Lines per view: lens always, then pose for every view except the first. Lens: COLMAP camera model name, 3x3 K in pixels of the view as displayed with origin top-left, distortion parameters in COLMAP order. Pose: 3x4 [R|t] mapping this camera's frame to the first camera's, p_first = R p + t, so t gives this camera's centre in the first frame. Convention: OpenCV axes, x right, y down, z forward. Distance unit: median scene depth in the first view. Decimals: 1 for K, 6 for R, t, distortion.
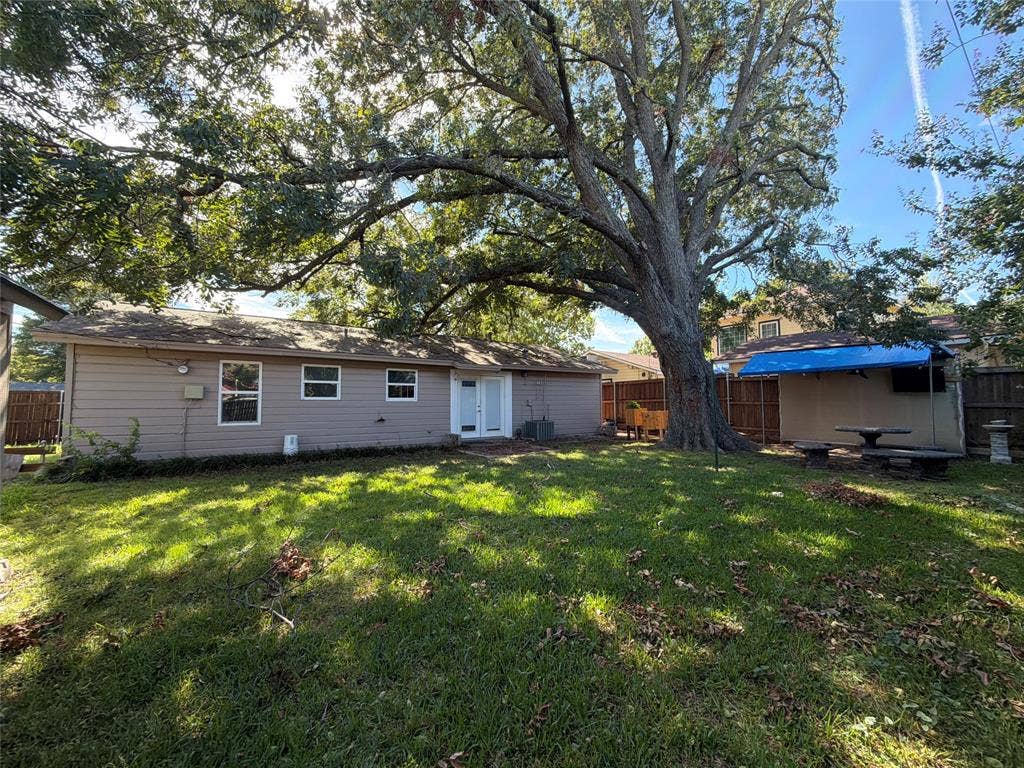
lens RADIAL K [[410.6, 0, 512.0], [0, 410.6, 384.0], [0, 0, 1]] dist [-0.001509, -0.000168]
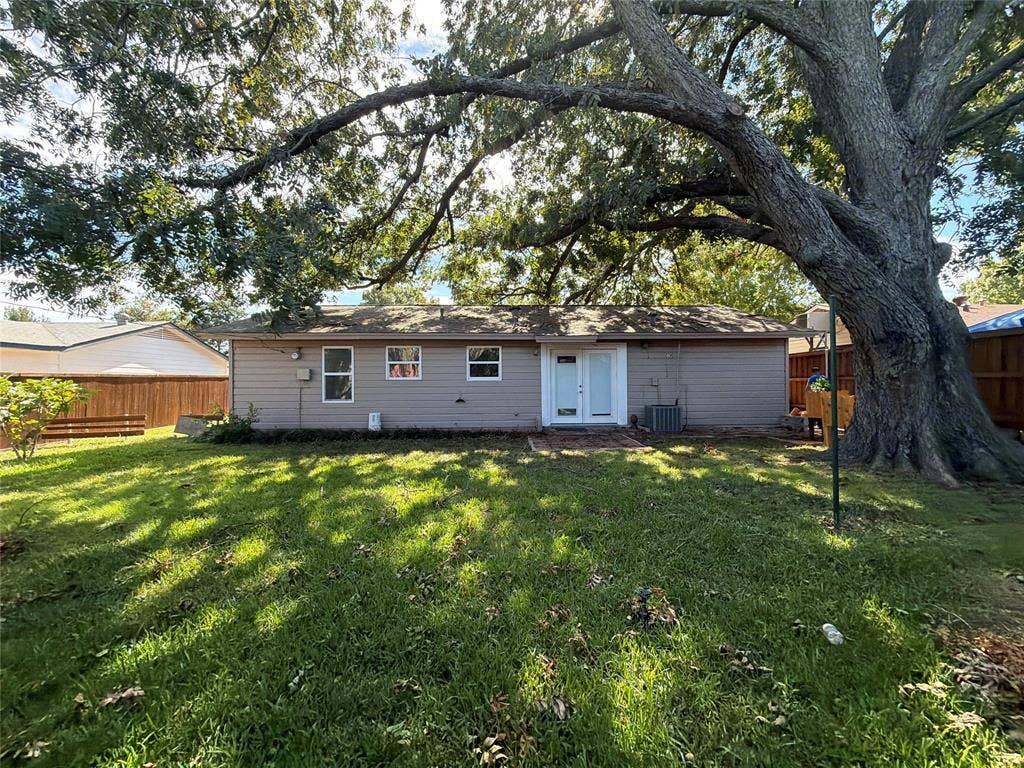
lens RADIAL K [[410.6, 0, 512.0], [0, 410.6, 384.0], [0, 0, 1]] dist [-0.001509, -0.000168]
pose [[0.829915, 0.002228, -0.557886, 0.310728], [0.029493, 0.998418, 0.047862, 0.006749], [0.557110, -0.056175, 0.828536, 0.268839]]
